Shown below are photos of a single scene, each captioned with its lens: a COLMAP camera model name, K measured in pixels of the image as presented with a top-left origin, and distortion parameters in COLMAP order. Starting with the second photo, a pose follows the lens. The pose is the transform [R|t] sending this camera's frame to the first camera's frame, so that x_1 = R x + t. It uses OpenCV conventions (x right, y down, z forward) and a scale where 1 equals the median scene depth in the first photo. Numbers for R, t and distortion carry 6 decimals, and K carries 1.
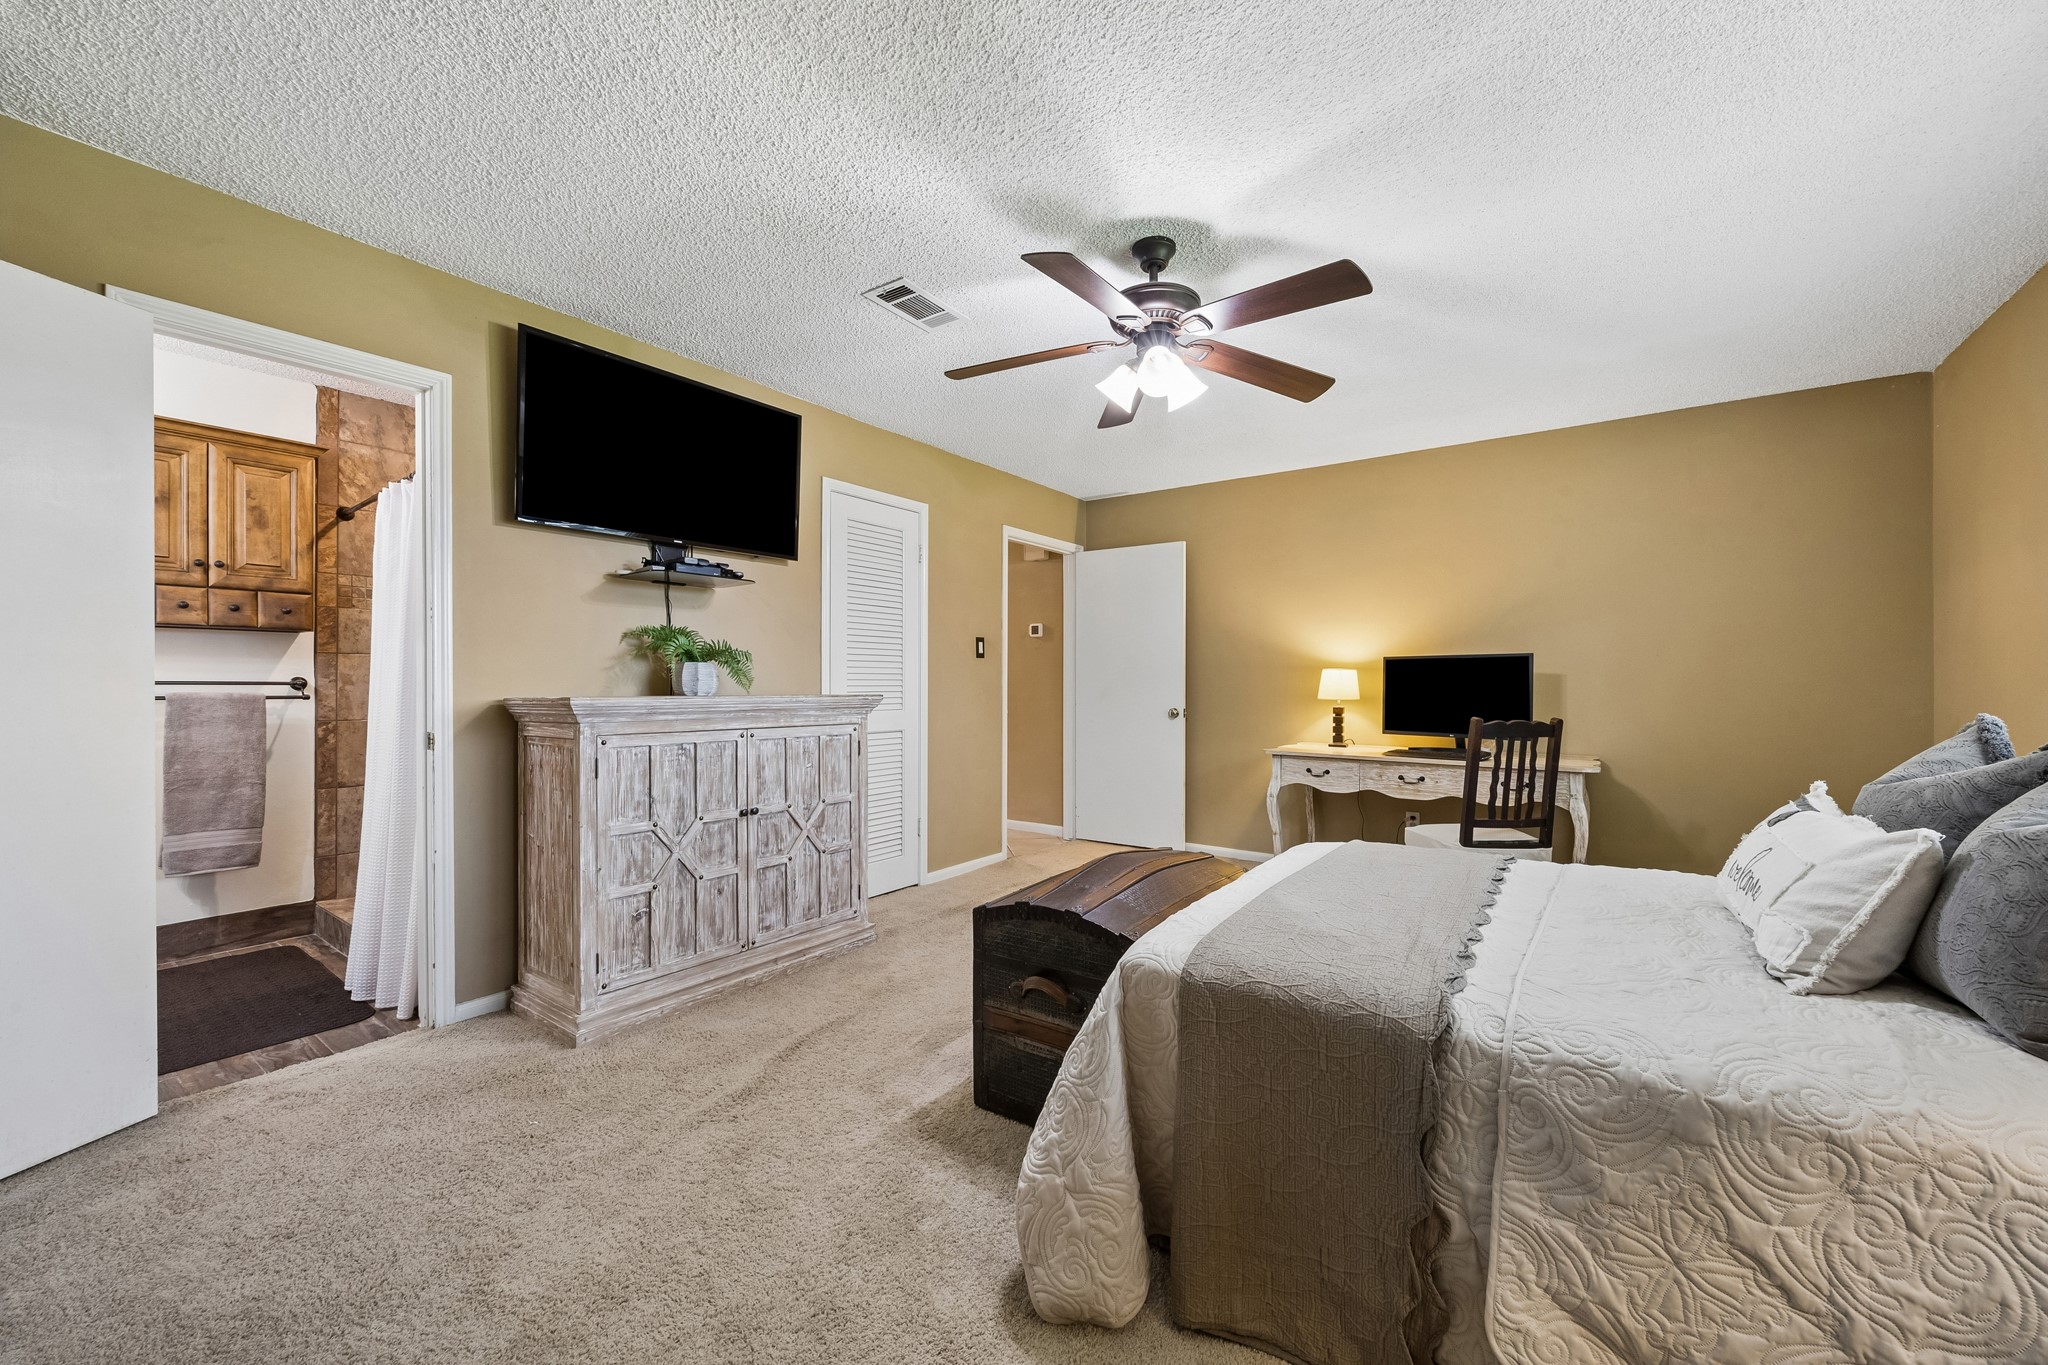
lens RADIAL K [[784.4, 0, 1032.9], [0, 784.4, 687.8], [0, 0, 1]] dist [-0.002936, -0.000245]
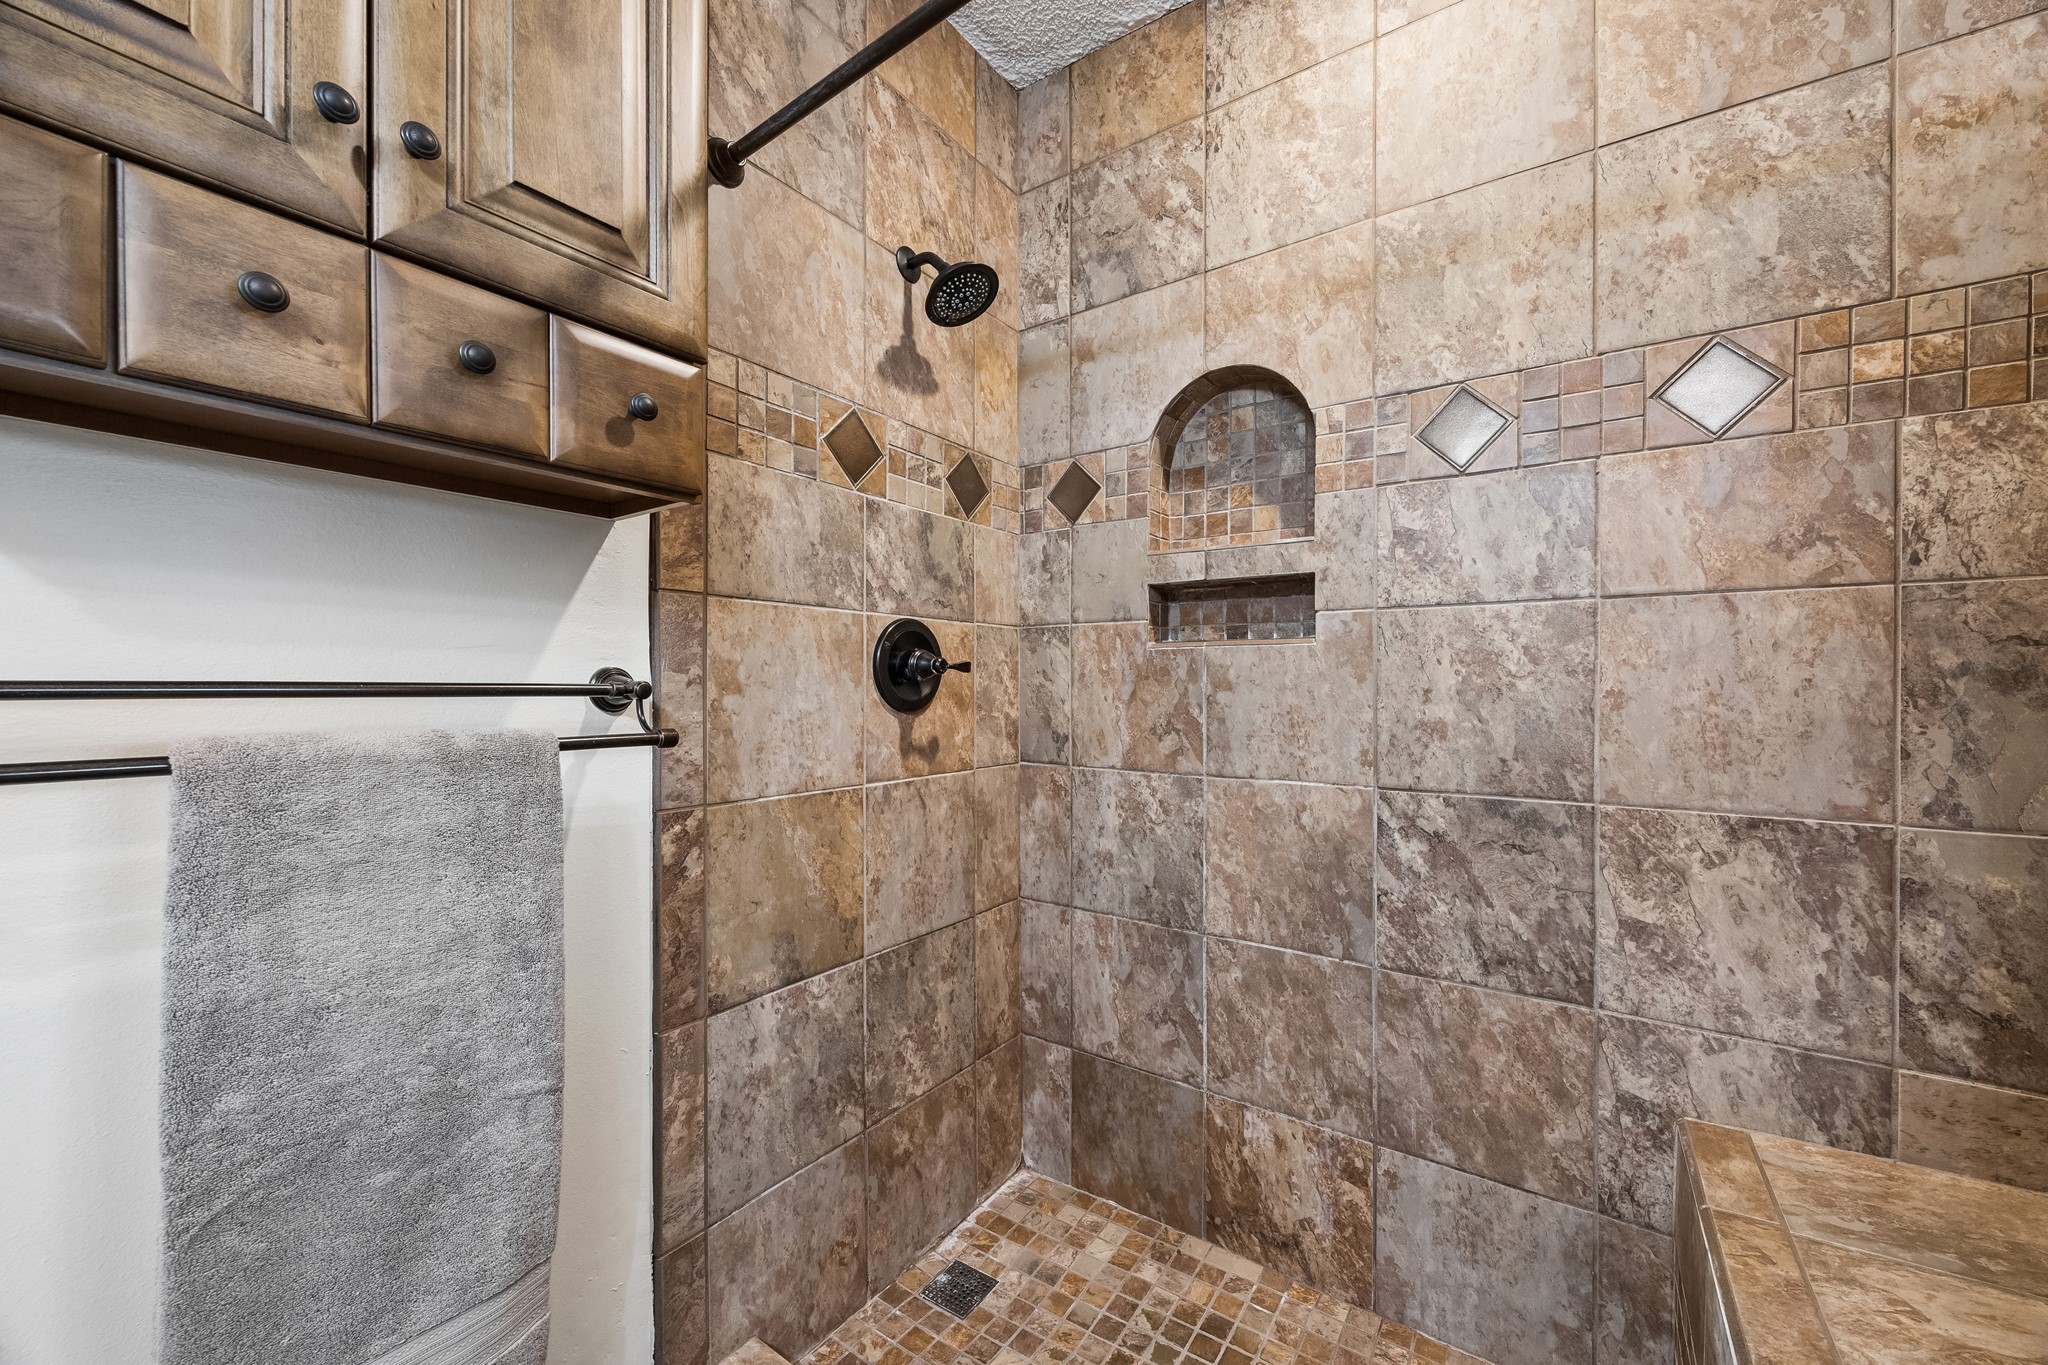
lens RADIAL K [[778.4, 0, 1024.0], [0, 778.4, 682.5], [0, 0, 1]] dist [-0.000785, -0.000120]
pose [[0.999940, -0.009365, 0.005608, -0.841633], [0.009417, 0.999912, -0.009293, -0.004417], [-0.005521, 0.009345, 0.999941, 0.753753]]
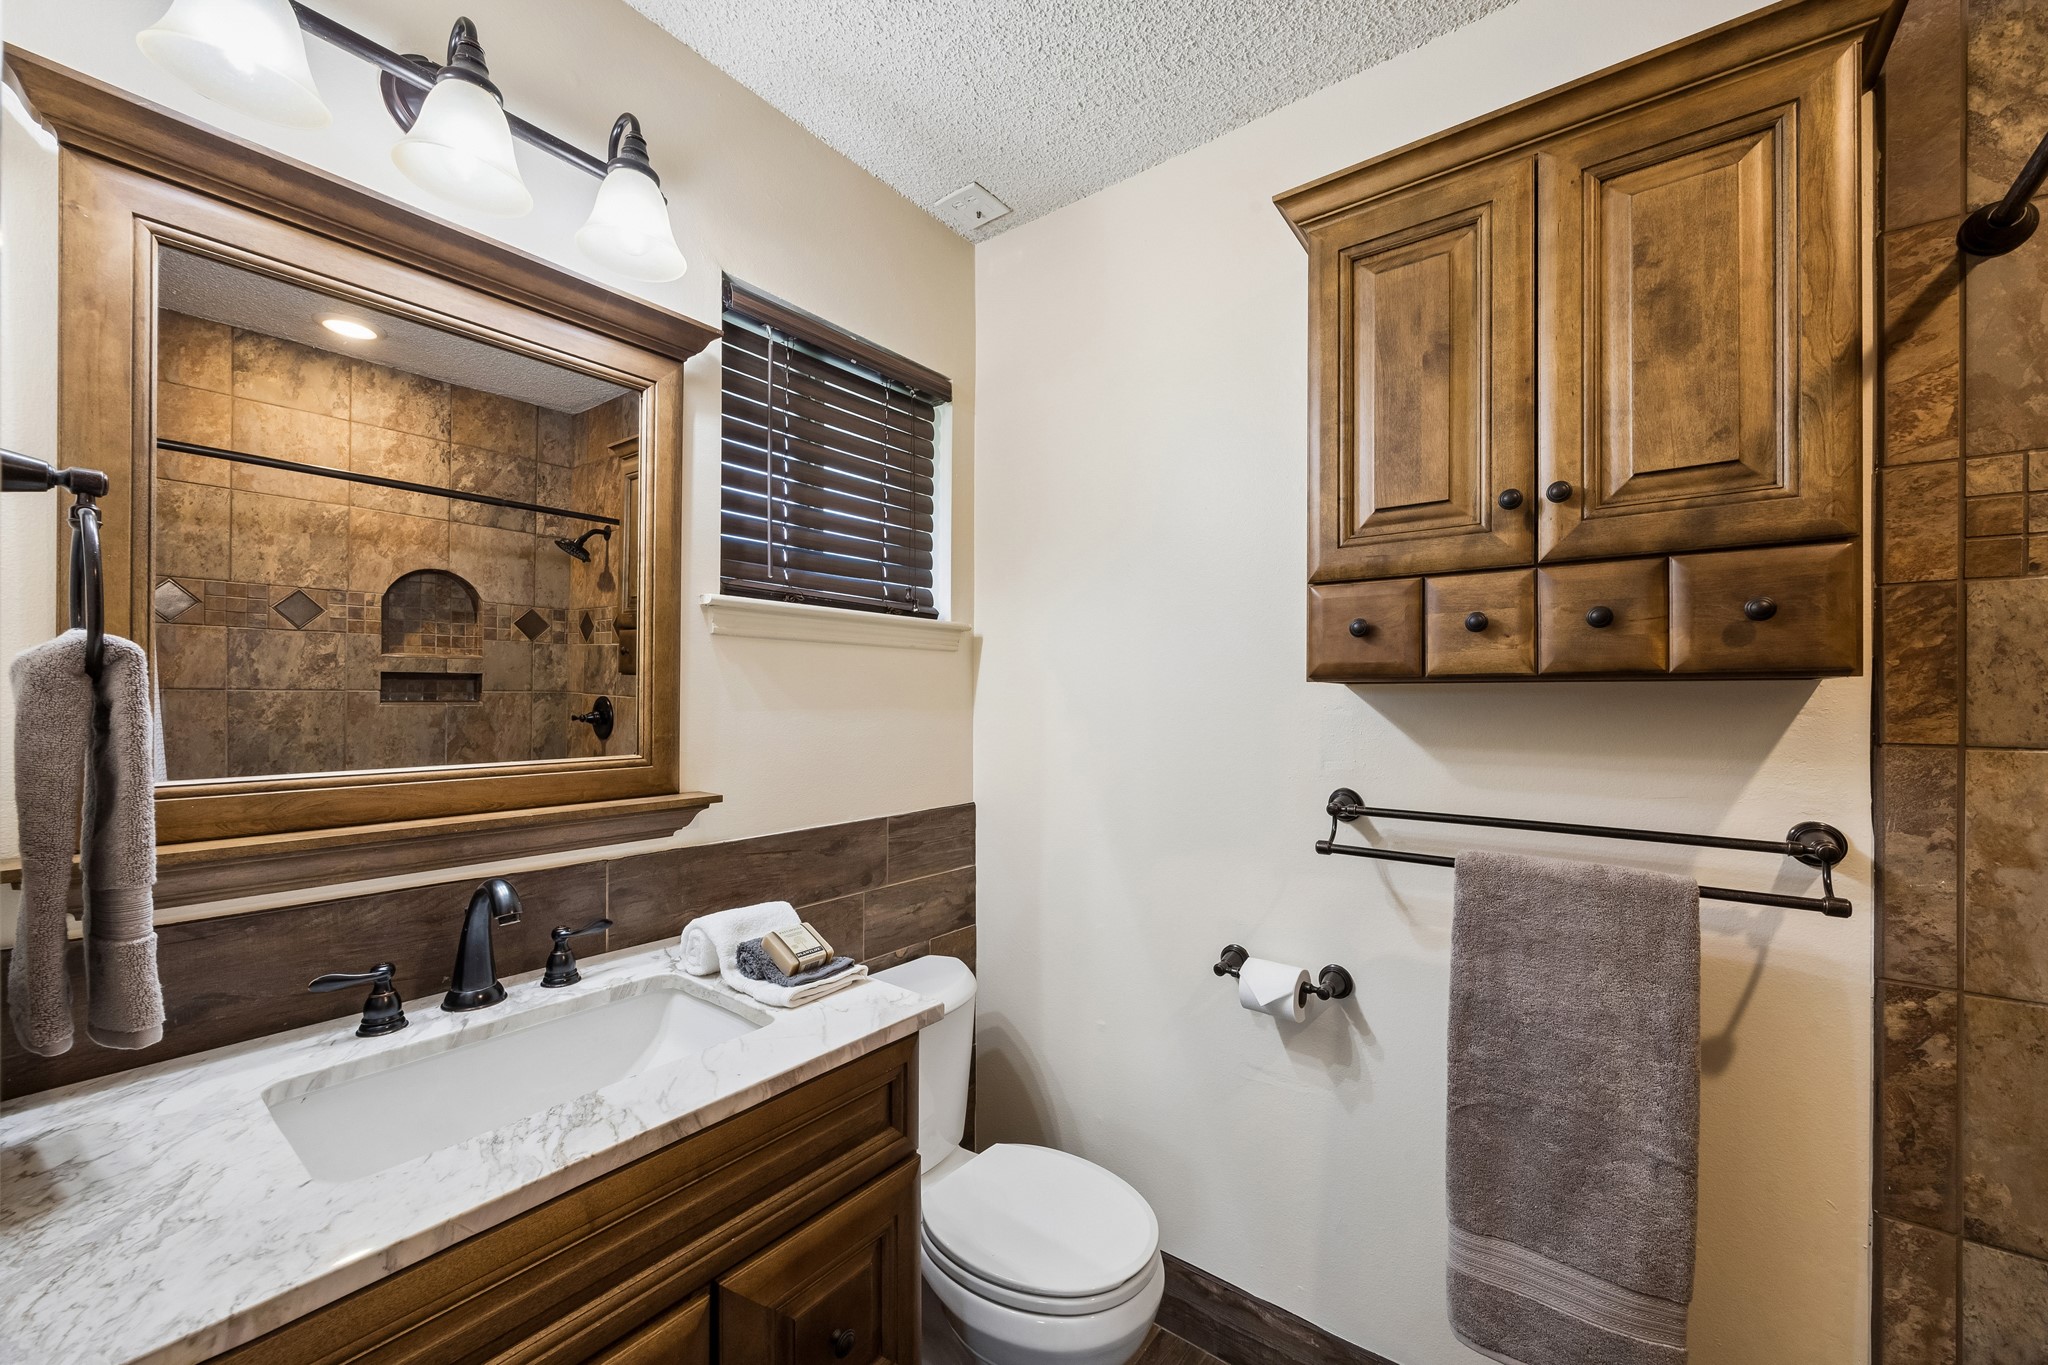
lens RADIAL K [[784.1, 0, 1032.3], [0, 784.1, 699.2], [0, 0, 1]] dist [-0.001510, 0.000010]
pose [[-0.015934, -0.011847, -0.999803, -0.672024], [-0.013116, 0.999846, -0.011638, -0.059133], [0.999787, 0.012928, -0.016087, 0.747696]]
